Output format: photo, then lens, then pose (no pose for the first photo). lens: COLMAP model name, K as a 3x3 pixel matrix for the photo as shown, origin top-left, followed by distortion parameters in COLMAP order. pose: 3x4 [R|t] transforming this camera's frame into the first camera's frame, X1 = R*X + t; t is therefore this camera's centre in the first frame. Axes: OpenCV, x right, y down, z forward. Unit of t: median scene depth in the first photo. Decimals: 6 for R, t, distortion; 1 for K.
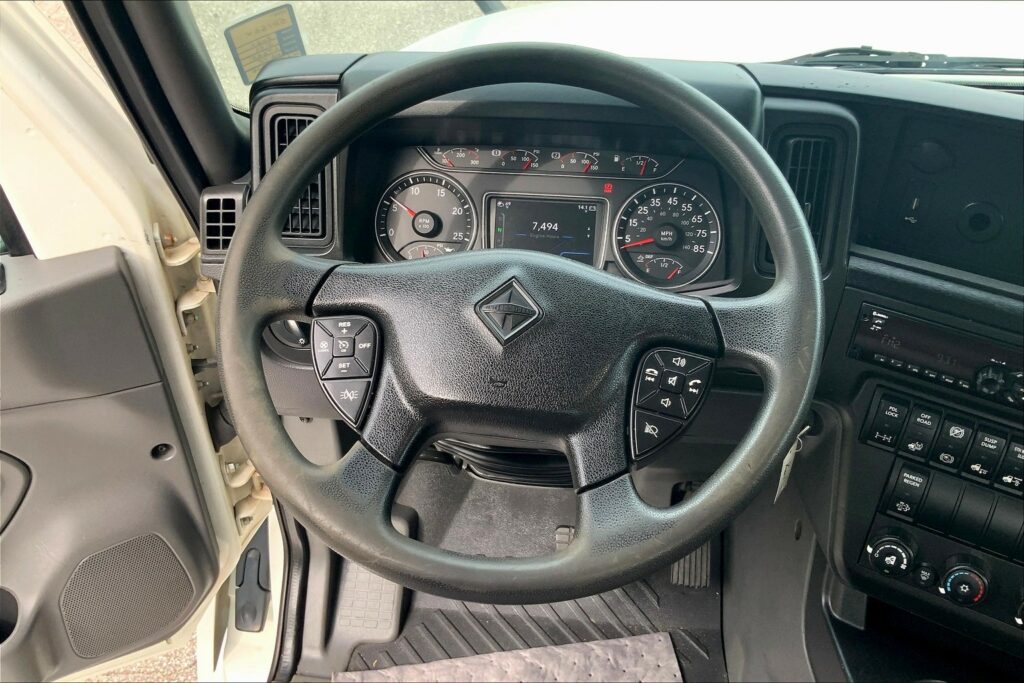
lens RADIAL K [[857.0, 0, 512.0], [0, 857.0, 341.5], [0, 0, 1]] dist [0.029983, -0.127179]
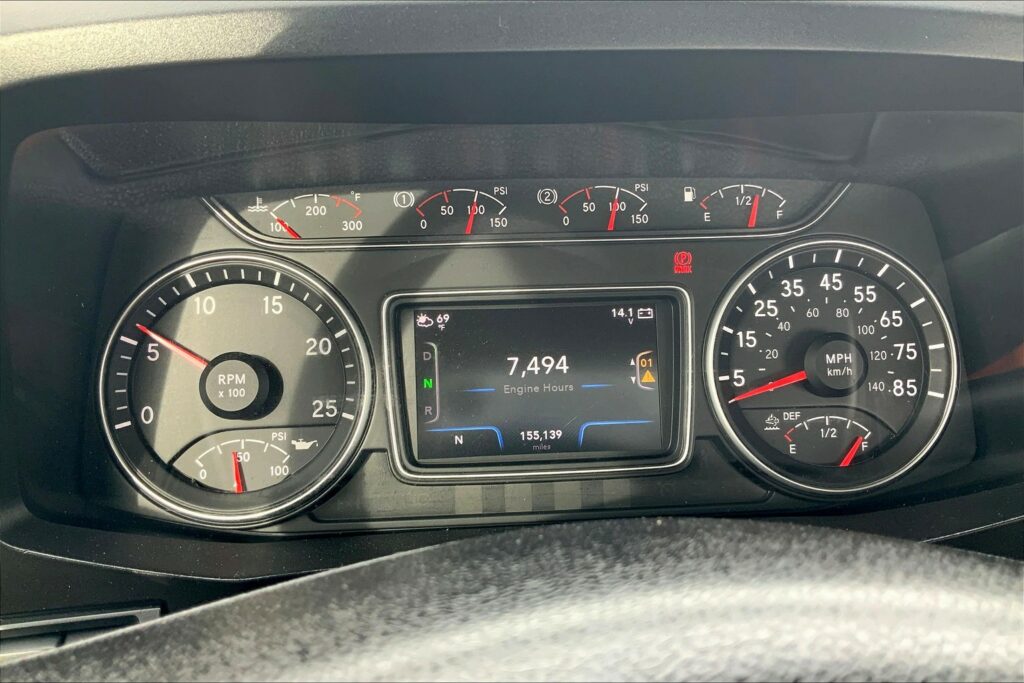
lens RADIAL K [[889.0, 0, 512.0], [0, 889.0, 341.5], [0, 0, 1]] dist [0.025152, -0.008742]
pose [[0.980967, -0.081656, 0.176169, -0.048526], [0.106294, 0.985089, -0.135284, -0.090310], [-0.162496, 0.151435, 0.975019, 0.590728]]
